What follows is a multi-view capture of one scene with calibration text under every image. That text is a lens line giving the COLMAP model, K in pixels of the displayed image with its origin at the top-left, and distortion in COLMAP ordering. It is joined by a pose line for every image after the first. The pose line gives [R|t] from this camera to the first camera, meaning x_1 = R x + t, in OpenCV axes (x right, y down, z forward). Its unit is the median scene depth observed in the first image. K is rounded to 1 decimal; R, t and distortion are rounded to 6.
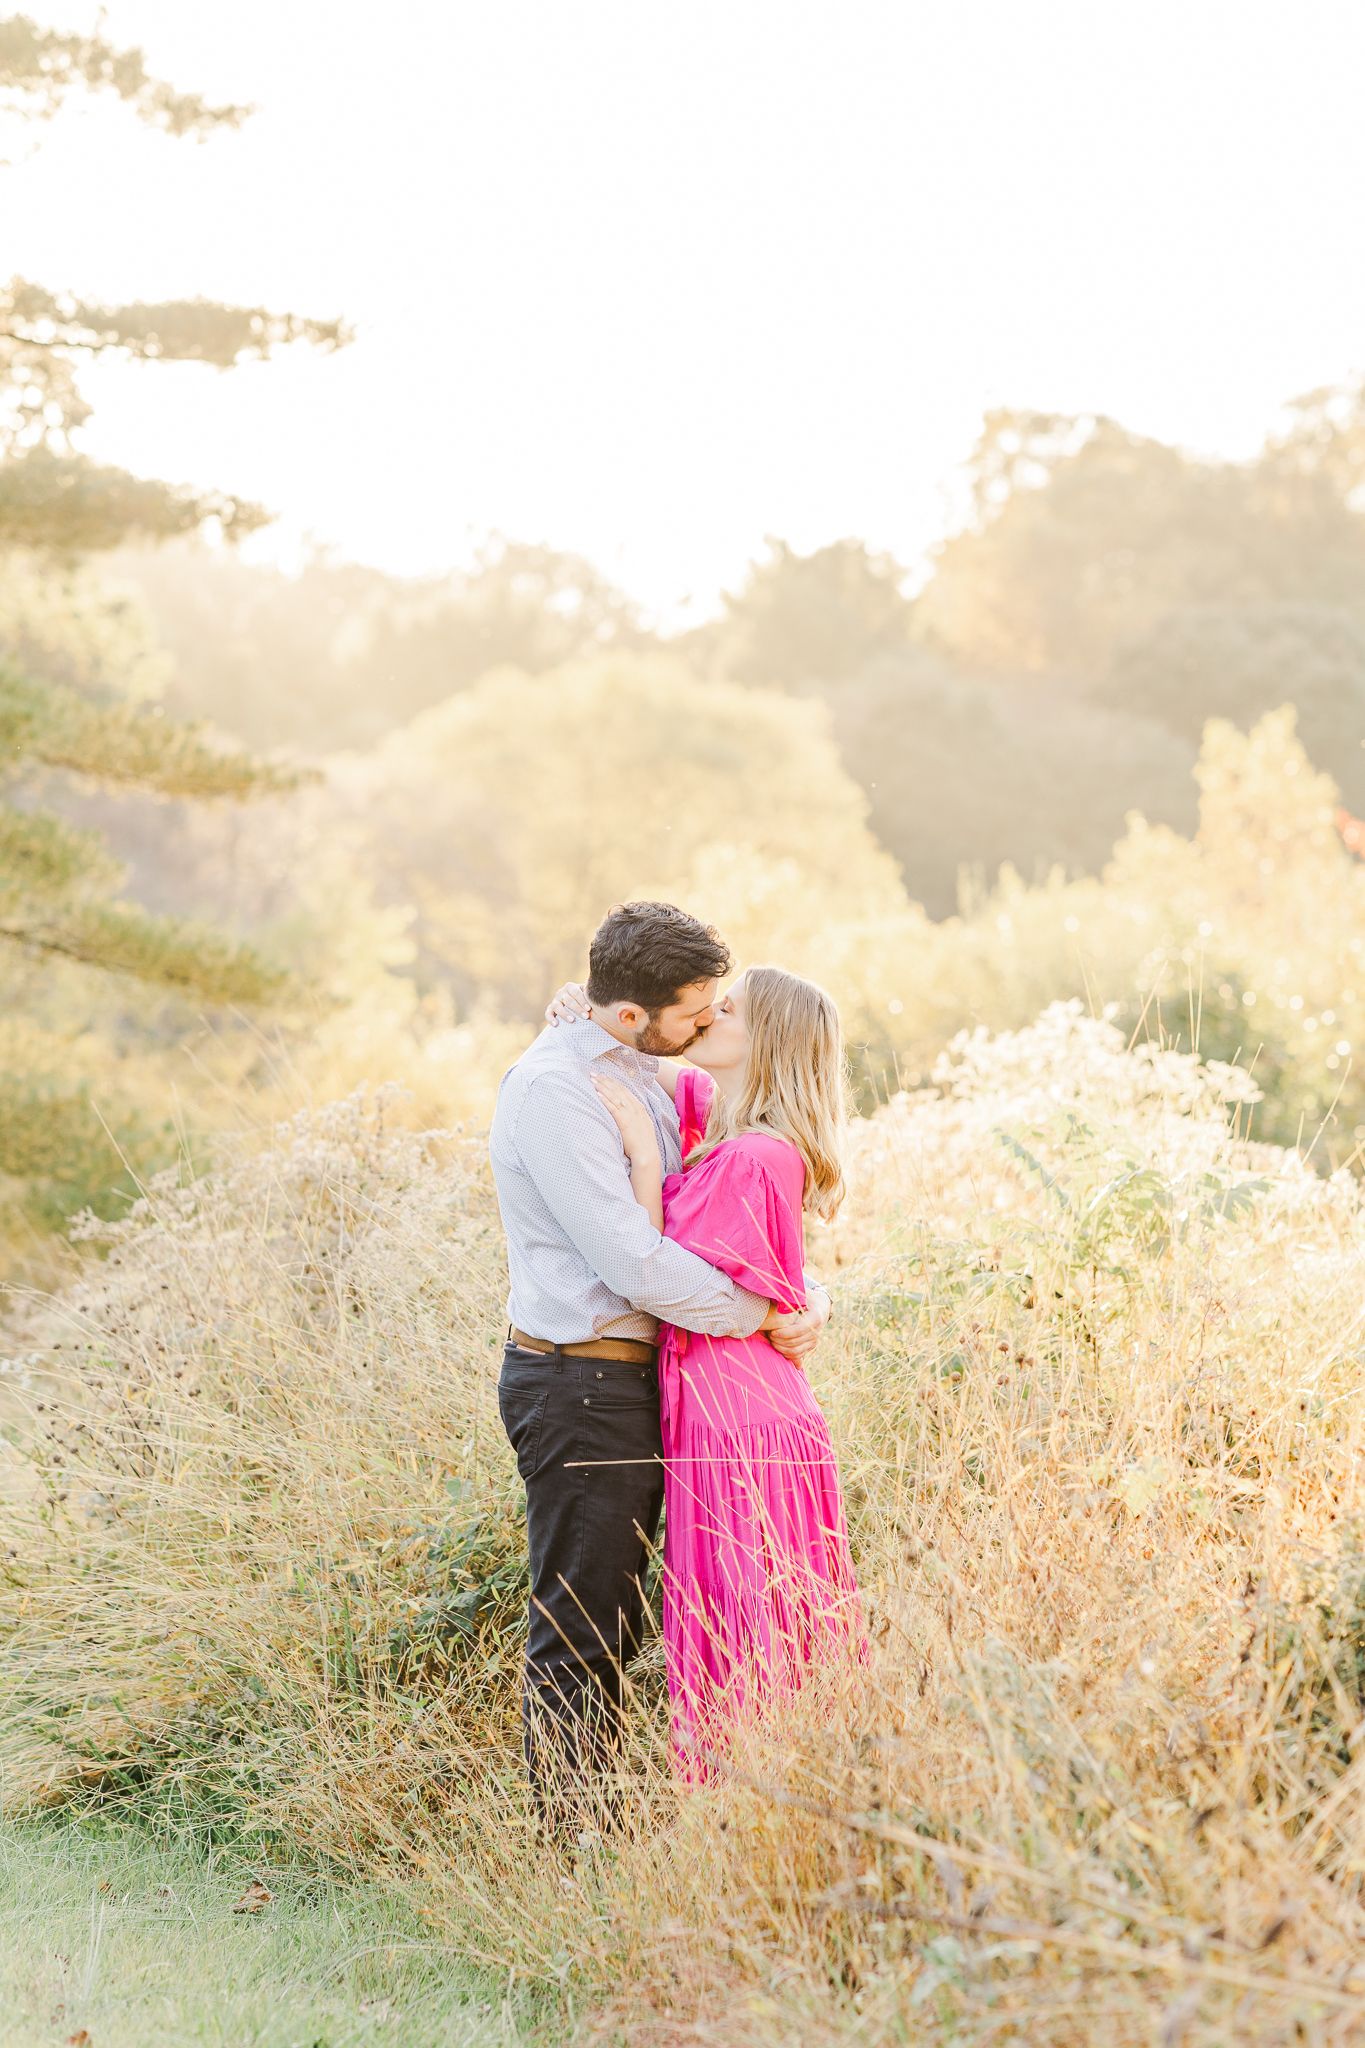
lens RADIAL K [[4970.5, 0, 682.5], [0, 4970.5, 1024.0], [0, 0, 1]] dist [-0.055423, 0.055065]
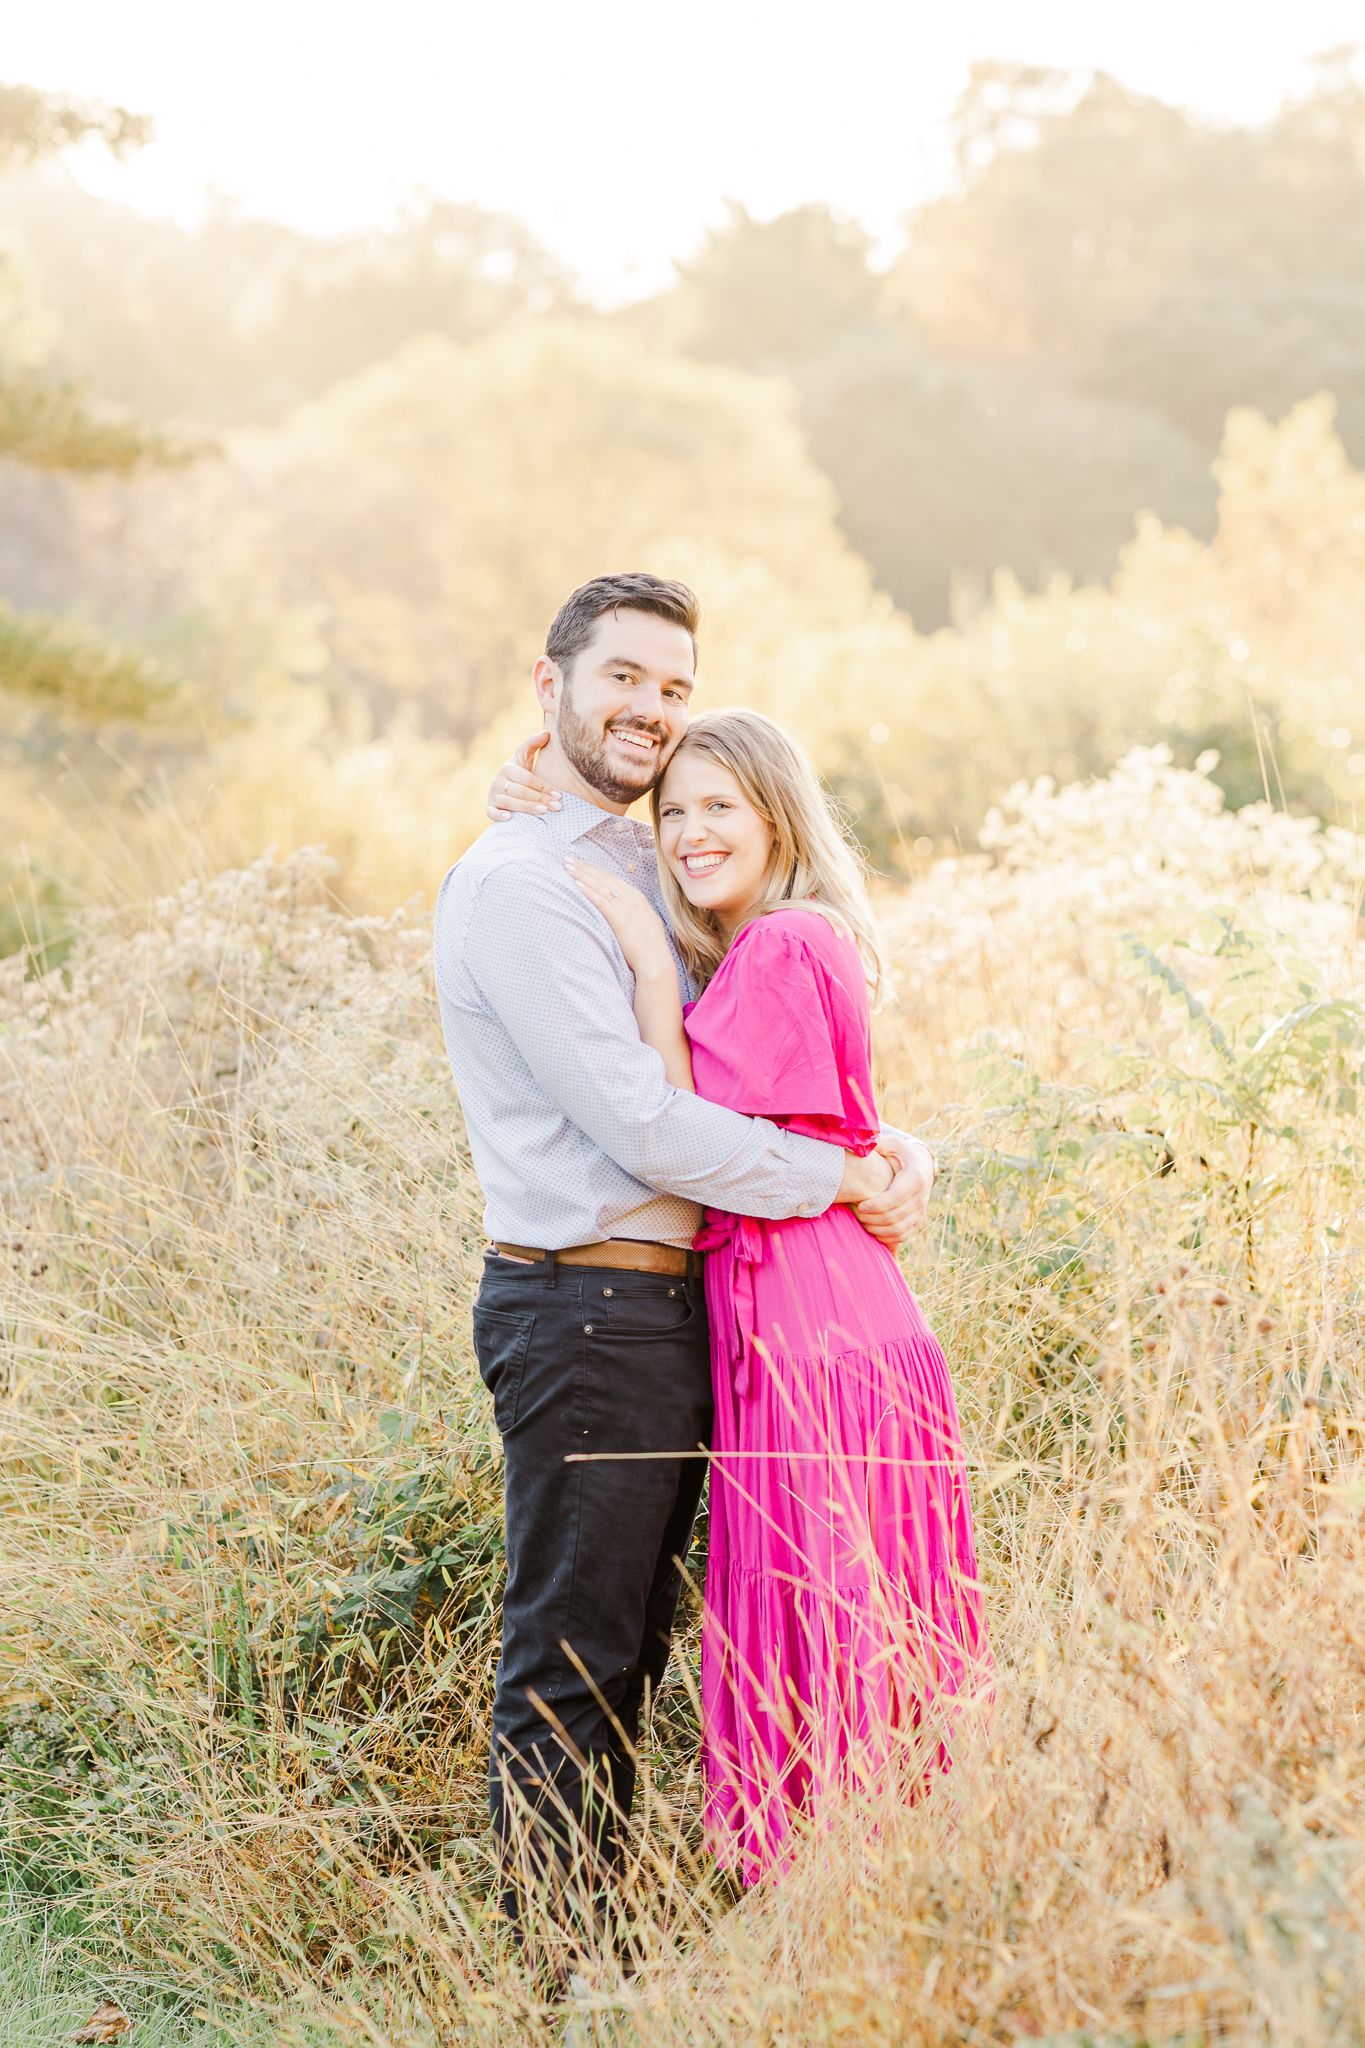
lens RADIAL K [[5040.8, 0, 682.5], [0, 5040.8, 1024.0], [0, 0, 1]] dist [-0.019472, -0.083082]
pose [[0.999624, 0.018341, 0.020391, -0.008534], [-0.019526, 0.998038, 0.059490, -0.004387], [-0.019260, -0.059866, 0.998021, 0.116914]]
